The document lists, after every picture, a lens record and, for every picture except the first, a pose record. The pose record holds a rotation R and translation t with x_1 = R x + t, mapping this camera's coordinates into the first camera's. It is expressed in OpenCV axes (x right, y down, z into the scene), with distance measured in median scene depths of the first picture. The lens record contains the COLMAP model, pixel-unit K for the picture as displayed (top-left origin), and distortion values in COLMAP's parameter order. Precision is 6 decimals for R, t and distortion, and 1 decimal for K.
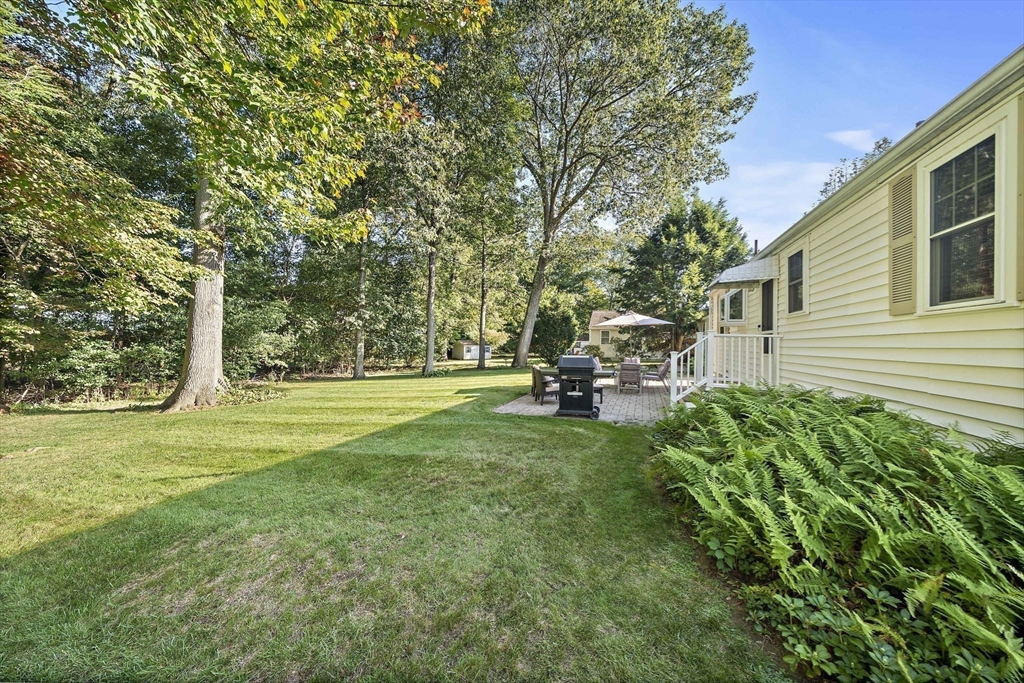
lens RADIAL K [[353.6, 0, 514.3], [0, 353.6, 343.5], [0, 0, 1]] dist [-0.002999, -0.000058]
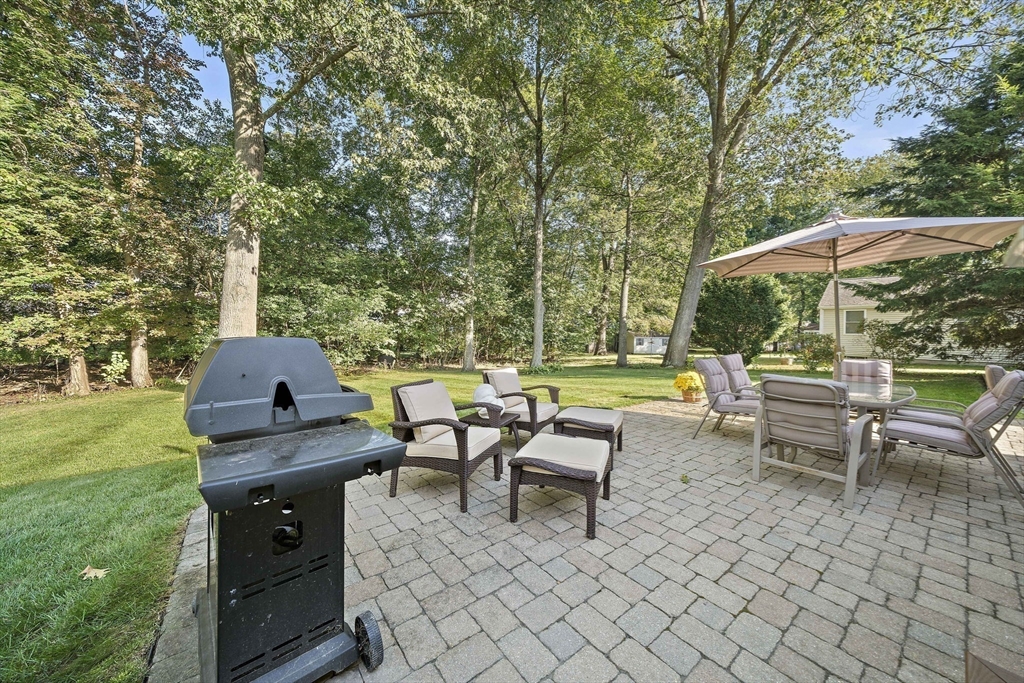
lens RADIAL K [[353.6, 0, 509.8], [0, 353.6, 332.9], [0, 0, 1]] dist [-0.002999, -0.000058]
pose [[0.846850, -0.004025, -0.531817, 0.105858], [-0.001428, 0.999951, -0.009842, 0.010069], [0.531830, 0.009094, 0.846802, 0.249785]]
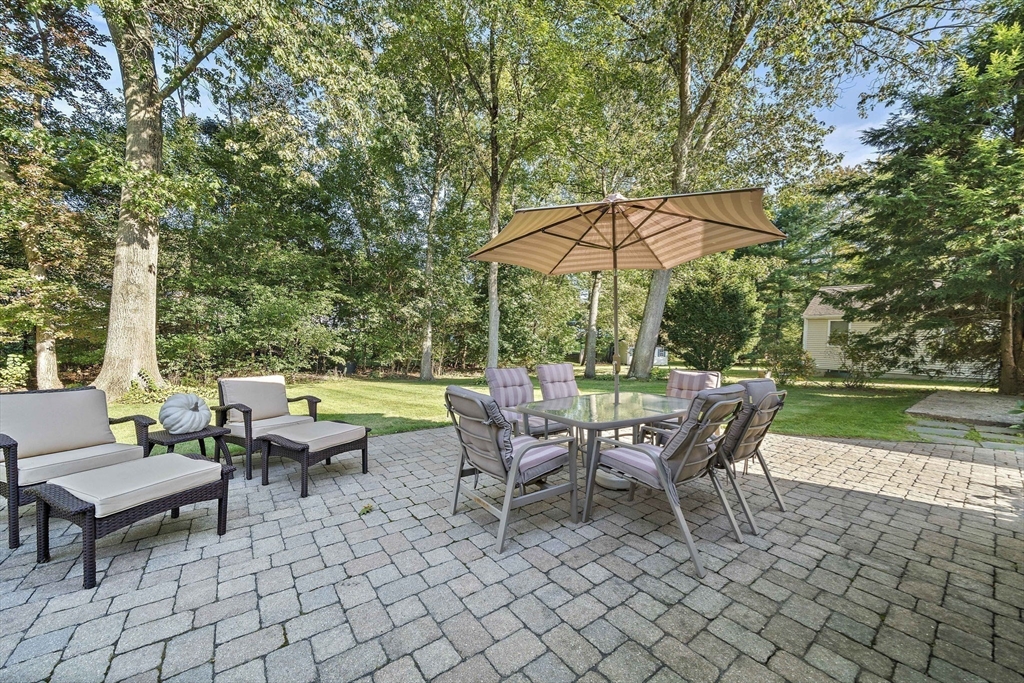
lens RADIAL K [[371.4, 0, 513.2], [0, 371.4, 351.7], [0, 0, 1]] dist [-0.002616, -0.000033]
pose [[0.845645, 0.020819, -0.533339, 0.173042], [-0.013221, 0.999749, 0.018062, 0.010730], [0.533582, -0.008223, 0.845709, 0.308297]]
